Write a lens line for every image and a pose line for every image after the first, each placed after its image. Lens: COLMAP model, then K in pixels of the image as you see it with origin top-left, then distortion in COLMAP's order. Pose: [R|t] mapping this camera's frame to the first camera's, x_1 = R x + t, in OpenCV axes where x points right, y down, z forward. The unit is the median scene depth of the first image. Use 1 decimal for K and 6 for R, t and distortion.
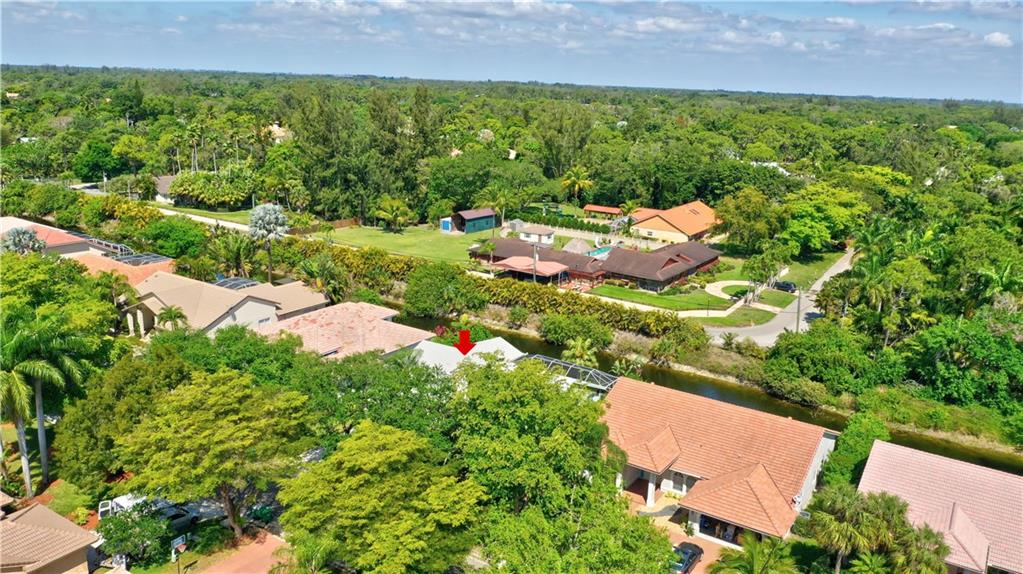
lens RADIAL K [[804.2, 0, 511.5], [0, 804.2, 287.0], [0, 0, 1]] dist [-0.003007, -0.002066]
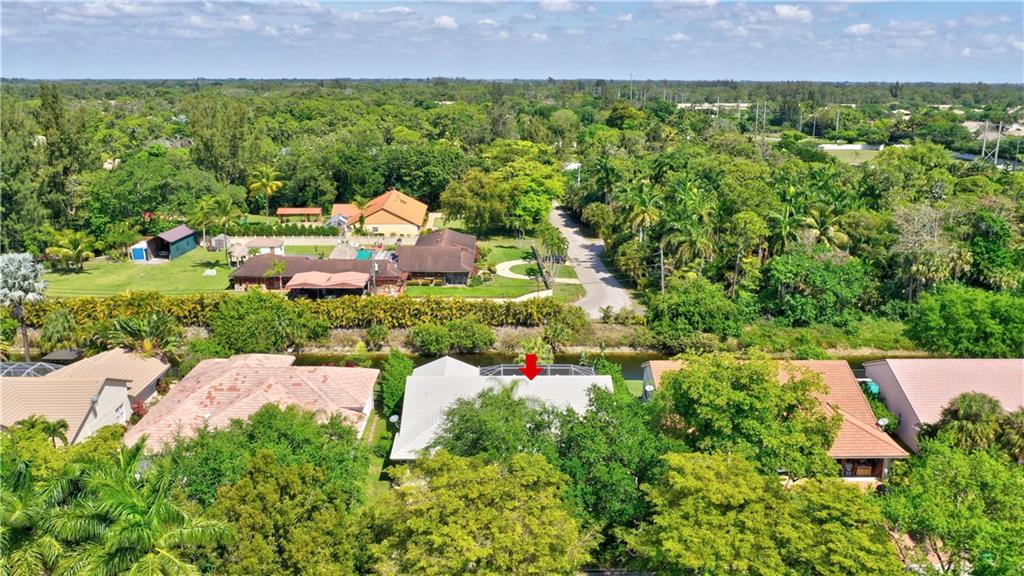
lens RADIAL K [[837.6, 0, 512.0], [0, 837.6, 288.0], [0, 0, 1]] dist [-0.006937, -0.001463]
pose [[0.824871, -0.174580, 0.537690, -0.260956], [0.170637, 0.983649, 0.057602, -0.031373], [-0.538954, 0.044236, 0.841173, 0.108227]]
